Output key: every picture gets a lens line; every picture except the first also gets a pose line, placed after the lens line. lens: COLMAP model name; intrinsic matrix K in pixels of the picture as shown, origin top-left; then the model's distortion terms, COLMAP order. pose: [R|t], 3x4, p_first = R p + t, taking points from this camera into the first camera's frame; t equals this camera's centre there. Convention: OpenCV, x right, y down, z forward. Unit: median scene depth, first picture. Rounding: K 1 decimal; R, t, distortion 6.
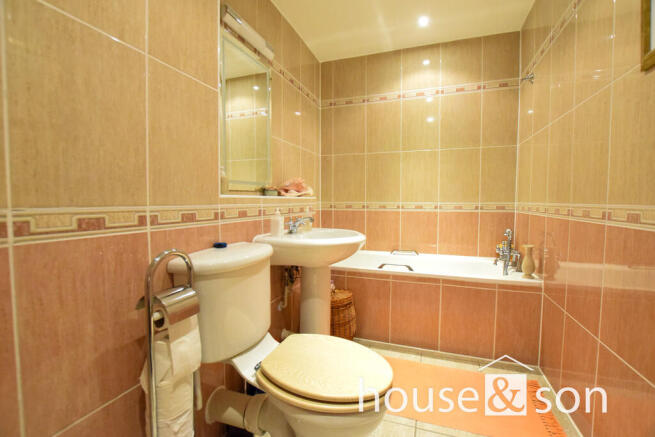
lens RADIAL K [[300.0, 0, 323.5], [0, 300.0, 217.3], [0, 0, 1]] dist [-0.004696, -0.000869]
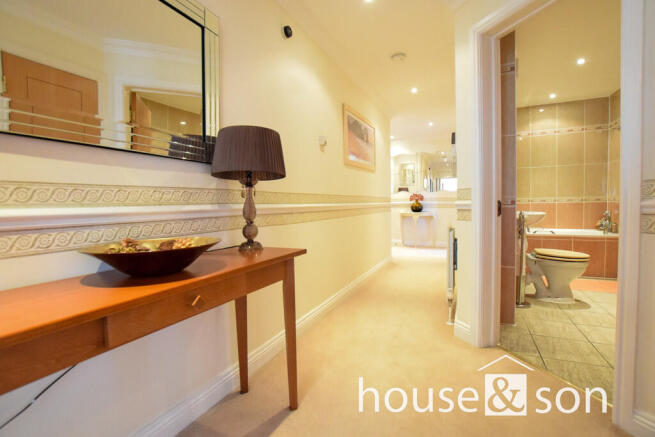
lens RADIAL K [[300.0, 0, 332.4], [0, 300.0, 217.2], [0, 0, 1]] dist [-0.004696, -0.000869]
pose [[0.996903, -0.016141, -0.076962, -0.766107], [0.015596, 0.999849, -0.007682, 0.056115], [0.077075, 0.006458, 0.997004, -0.789796]]
